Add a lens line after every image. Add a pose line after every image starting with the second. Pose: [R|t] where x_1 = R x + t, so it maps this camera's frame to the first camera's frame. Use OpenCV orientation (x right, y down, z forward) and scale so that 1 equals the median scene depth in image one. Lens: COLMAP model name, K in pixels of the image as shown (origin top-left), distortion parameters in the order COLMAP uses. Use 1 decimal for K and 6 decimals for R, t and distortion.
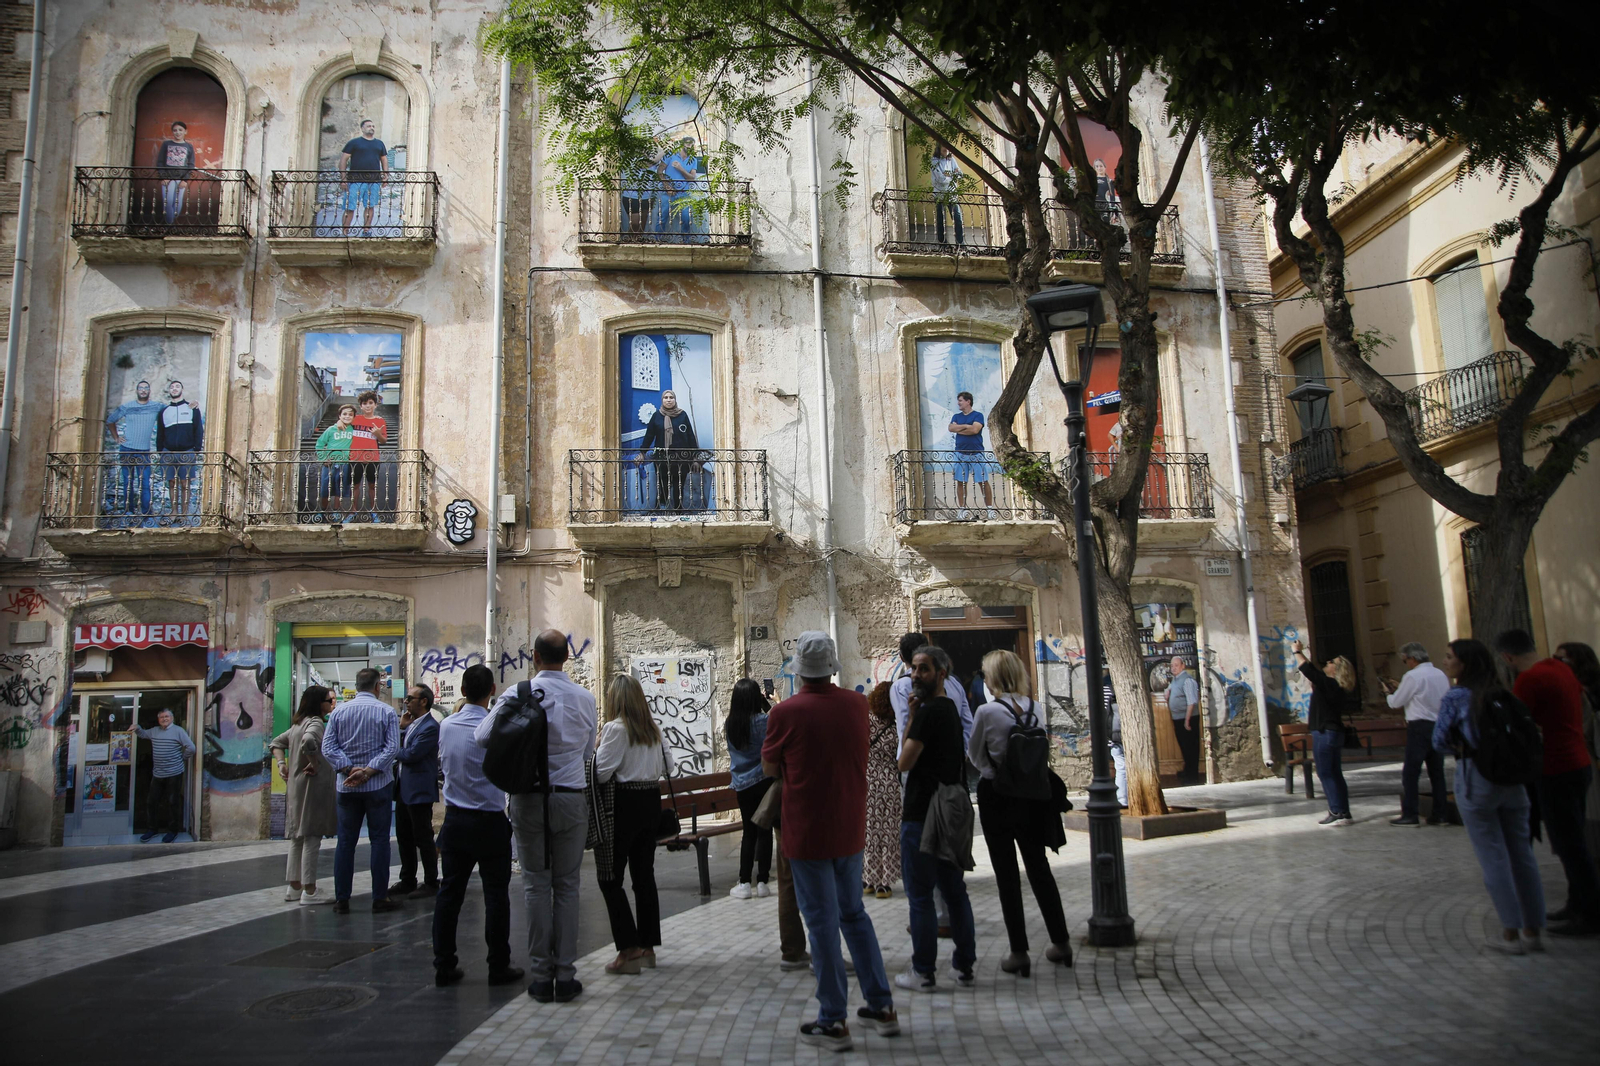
lens RADIAL K [[1126.0, 0, 771.1], [0, 1126.0, 548.3], [0, 0, 1]] dist [-0.119334, 0.086973]
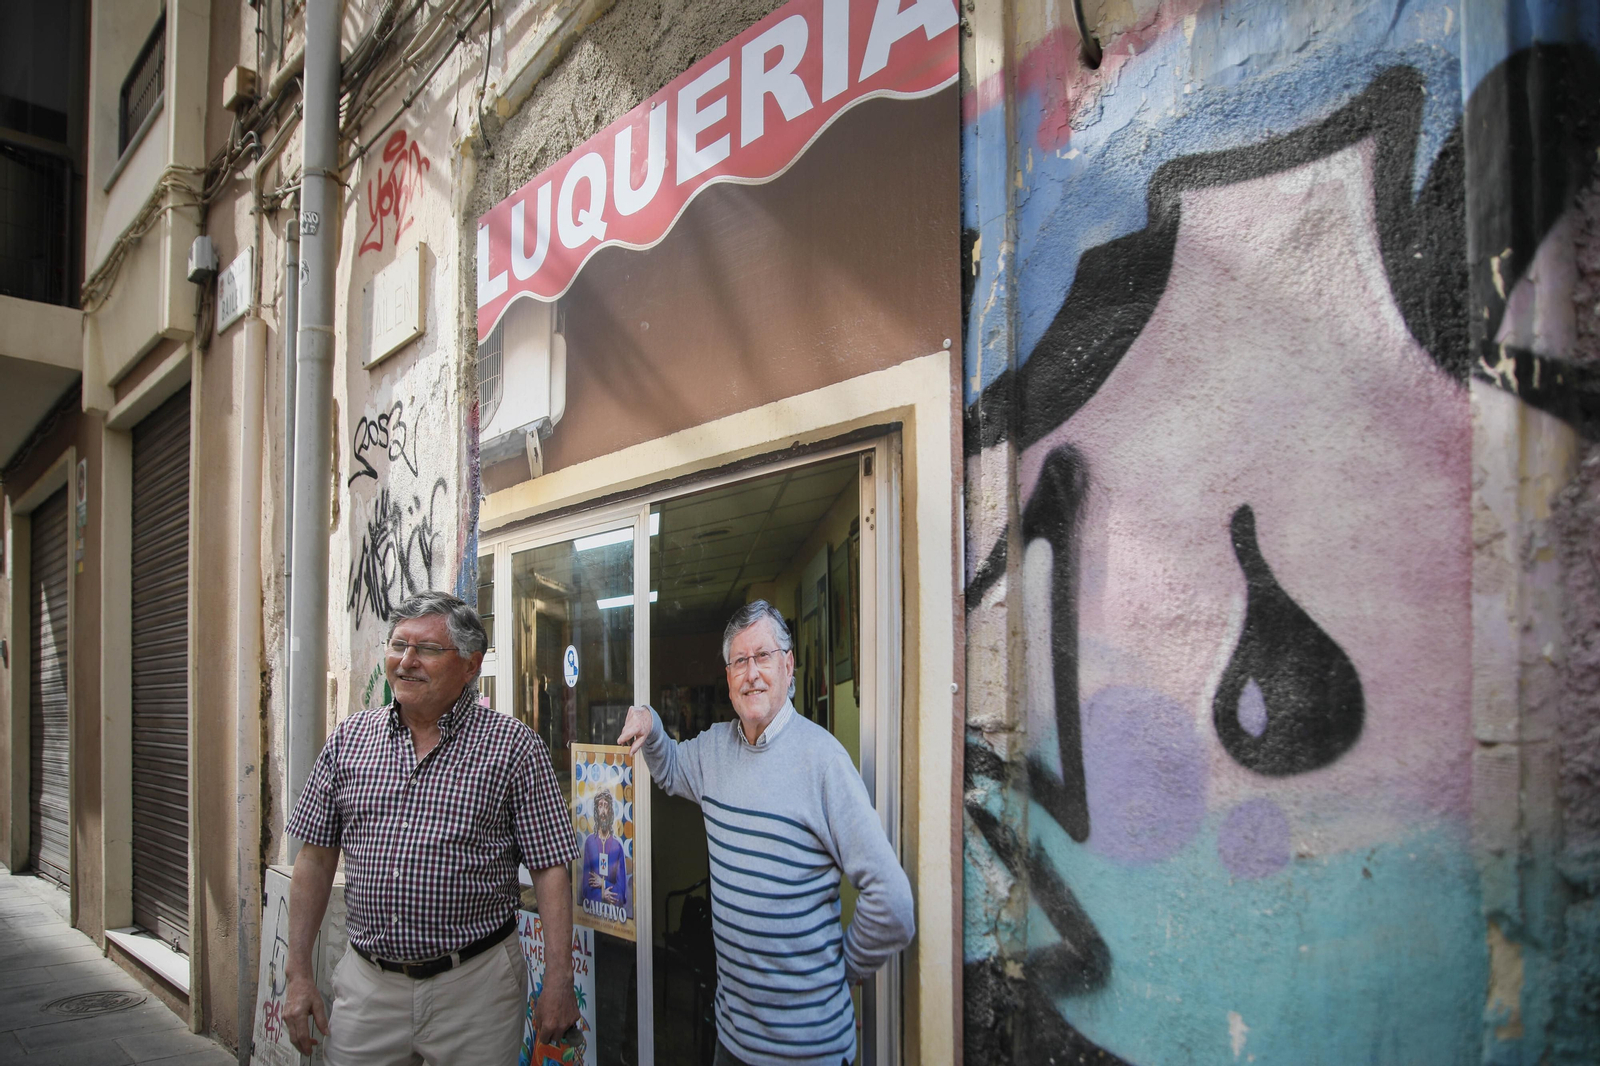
lens RADIAL K [[1157.0, 0, 796.2], [0, 1157.0, 730.0], [0, 0, 1]] dist [-0.110415, 0.045309]
pose [[0.550153, 0.051088, -0.833500, -0.378282], [0.125479, 0.981737, 0.142996, 0.127329], [0.825583, -0.183256, 0.533695, 0.821524]]
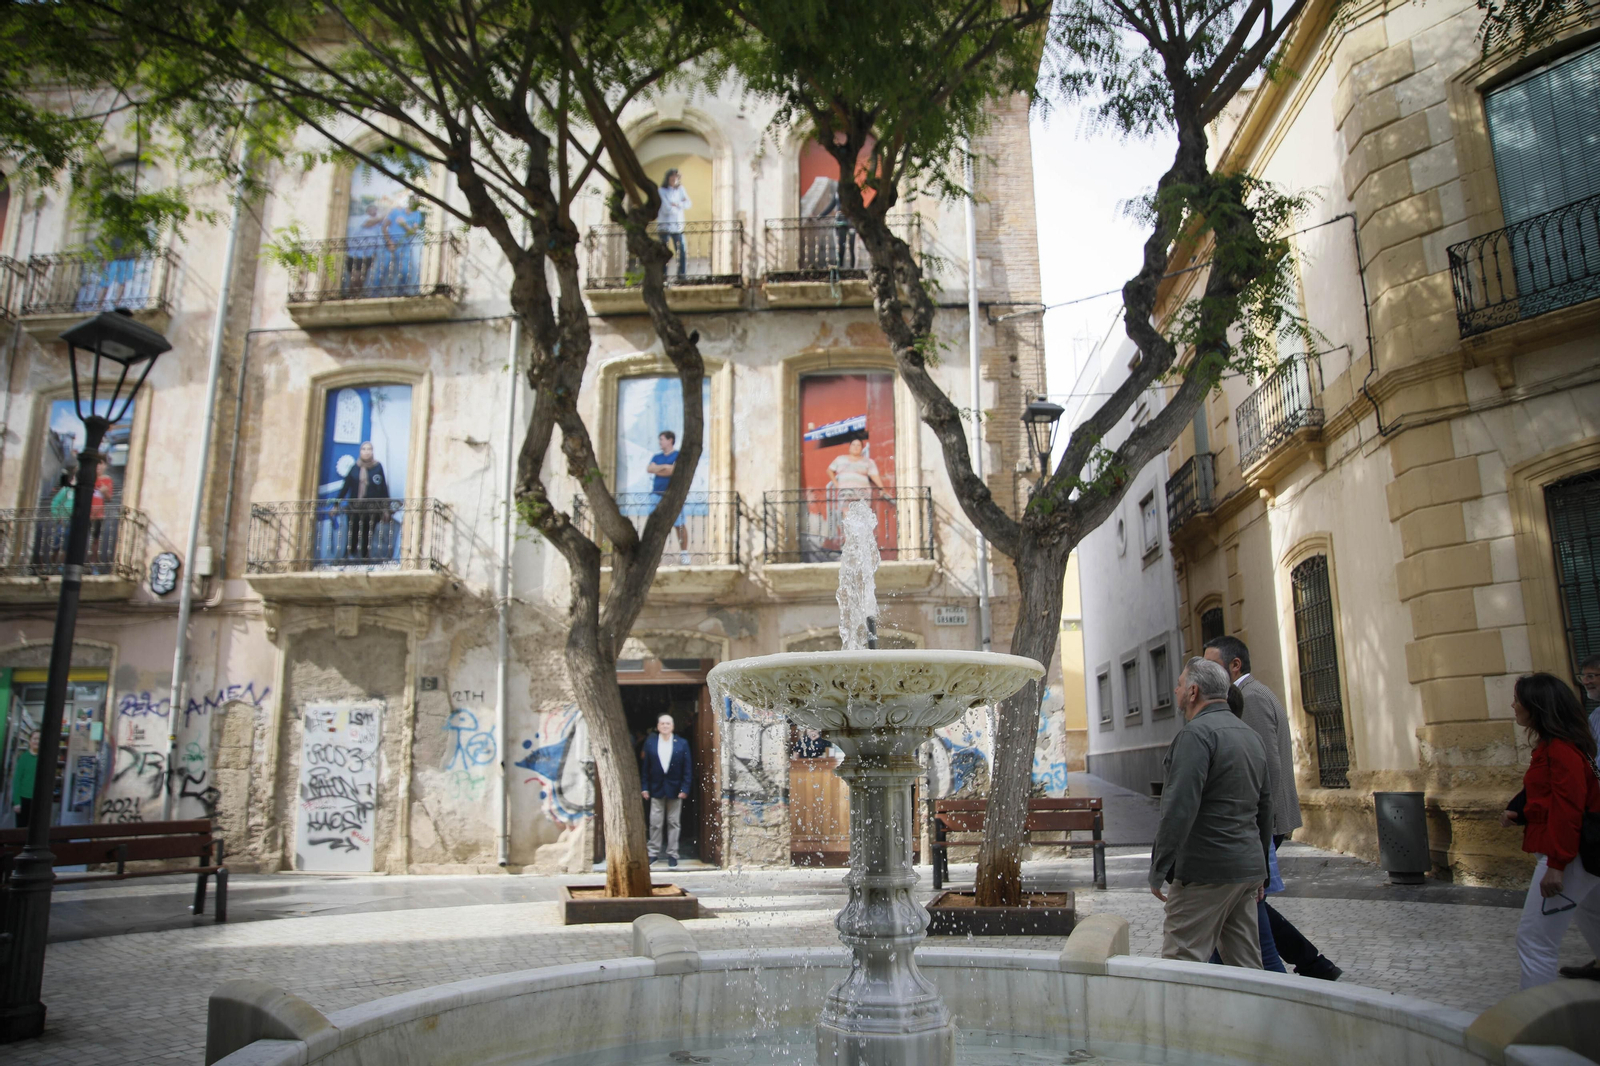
lens RADIAL K [[1126.0, 0, 771.1], [0, 1126.0, 548.3], [0, 0, 1]] dist [-0.119334, 0.086973]
pose [[0.977303, -0.017446, -0.211125, 0.477991], [0.006809, 0.998675, -0.051003, 0.008441], [0.211736, 0.048408, 0.976127, 0.105473]]
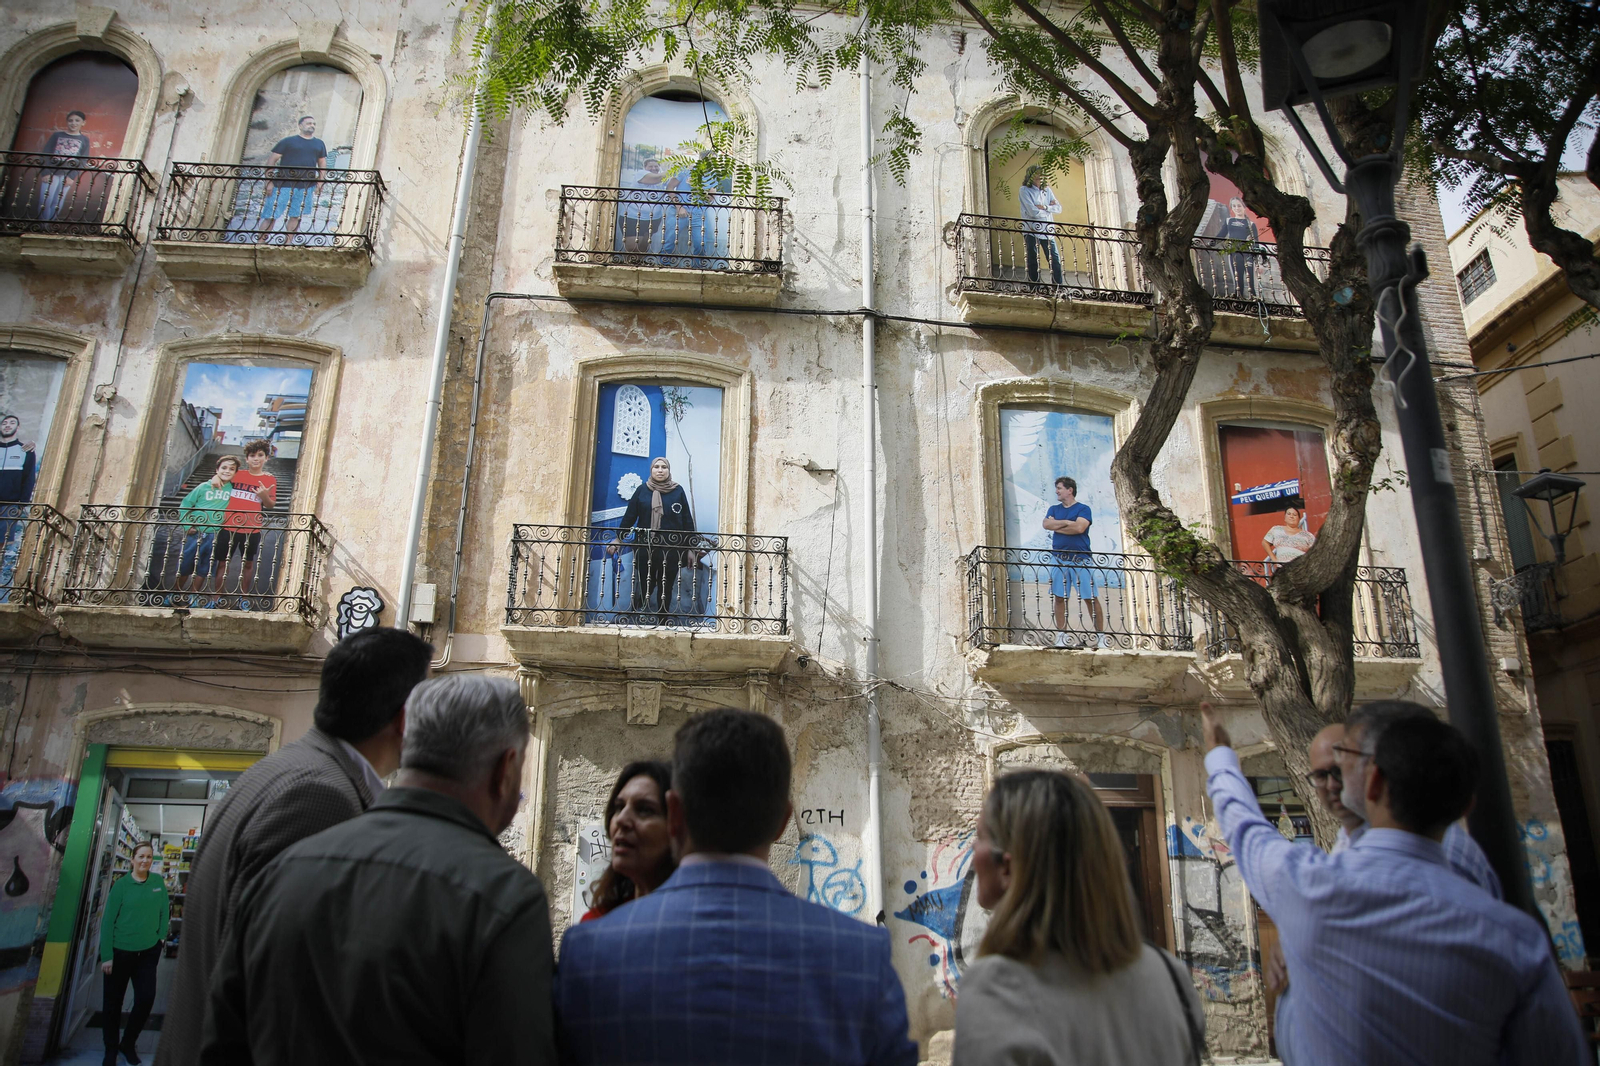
lens RADIAL K [[1126.0, 0, 771.1], [0, 1126.0, 548.3], [0, 0, 1]] dist [-0.119334, 0.086973]
pose [[0.997458, 0.033173, -0.063066, 0.029739], [-0.042875, 0.986296, -0.159316, 0.032962], [0.056917, 0.161615, 0.985211, 0.288058]]
